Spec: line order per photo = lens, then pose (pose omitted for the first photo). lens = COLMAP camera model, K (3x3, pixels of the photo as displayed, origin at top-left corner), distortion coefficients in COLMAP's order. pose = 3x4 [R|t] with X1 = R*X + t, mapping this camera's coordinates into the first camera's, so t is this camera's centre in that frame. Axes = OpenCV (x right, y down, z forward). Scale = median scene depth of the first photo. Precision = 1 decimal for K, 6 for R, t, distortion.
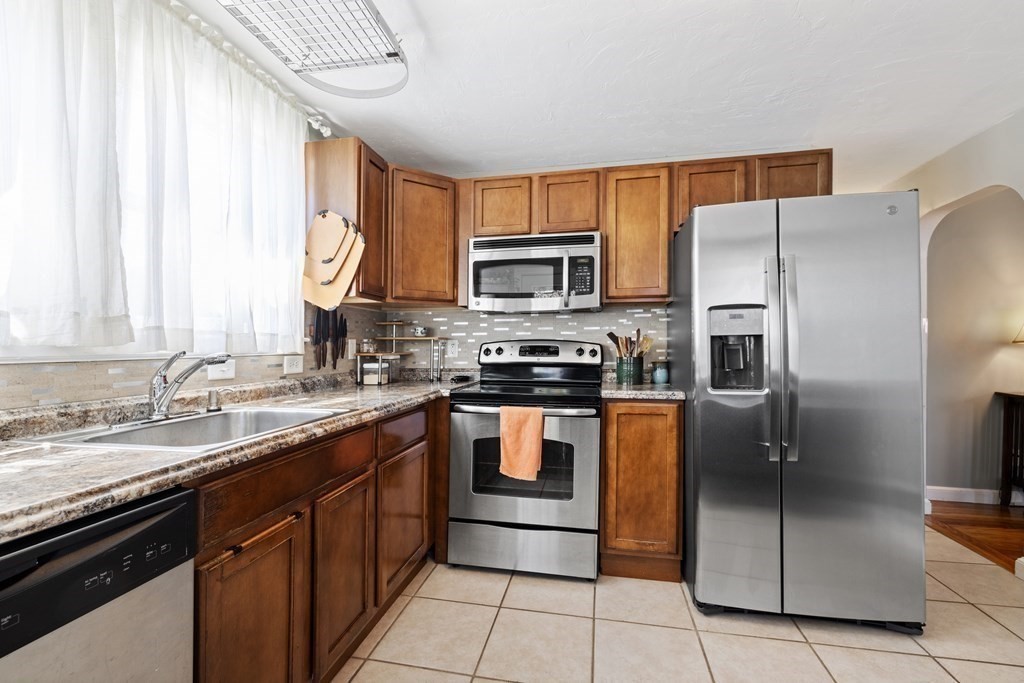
lens RADIAL K [[438.0, 0, 511.6], [0, 438.0, 334.6], [0, 0, 1]] dist [-0.000678, -0.000344]
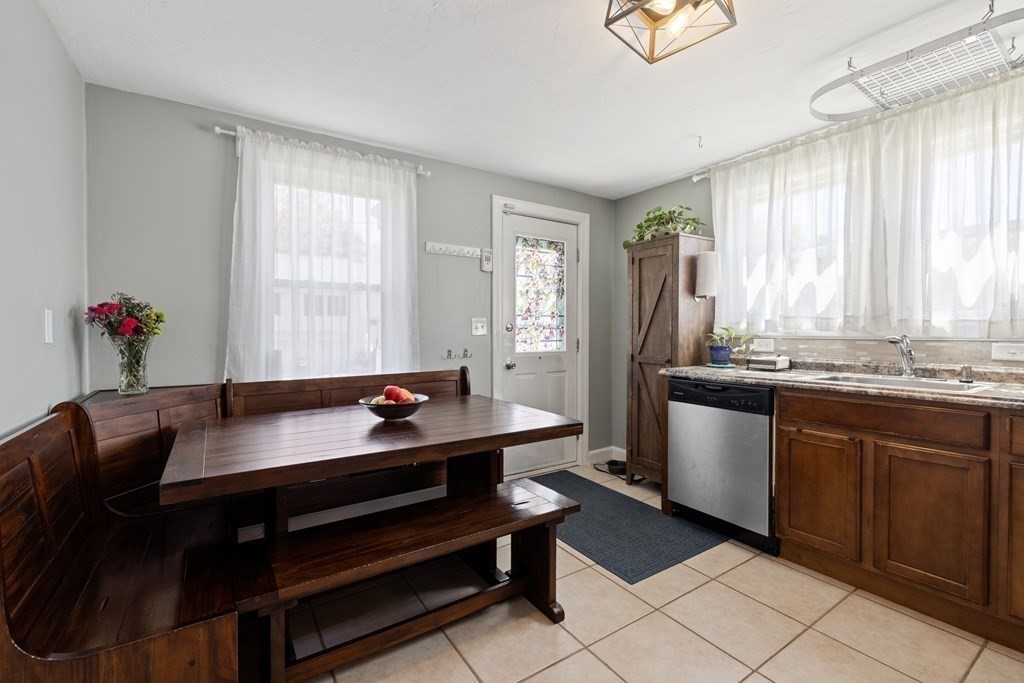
lens RADIAL K [[438.0, 0, 511.6], [0, 438.0, 334.6], [0, 0, 1]] dist [-0.000678, -0.000344]
pose [[-0.718928, 0.006585, -0.695053, 1.444814], [0.016681, 0.999831, -0.007782, 0.029158], [0.694884, -0.017189, -0.718916, 1.261600]]
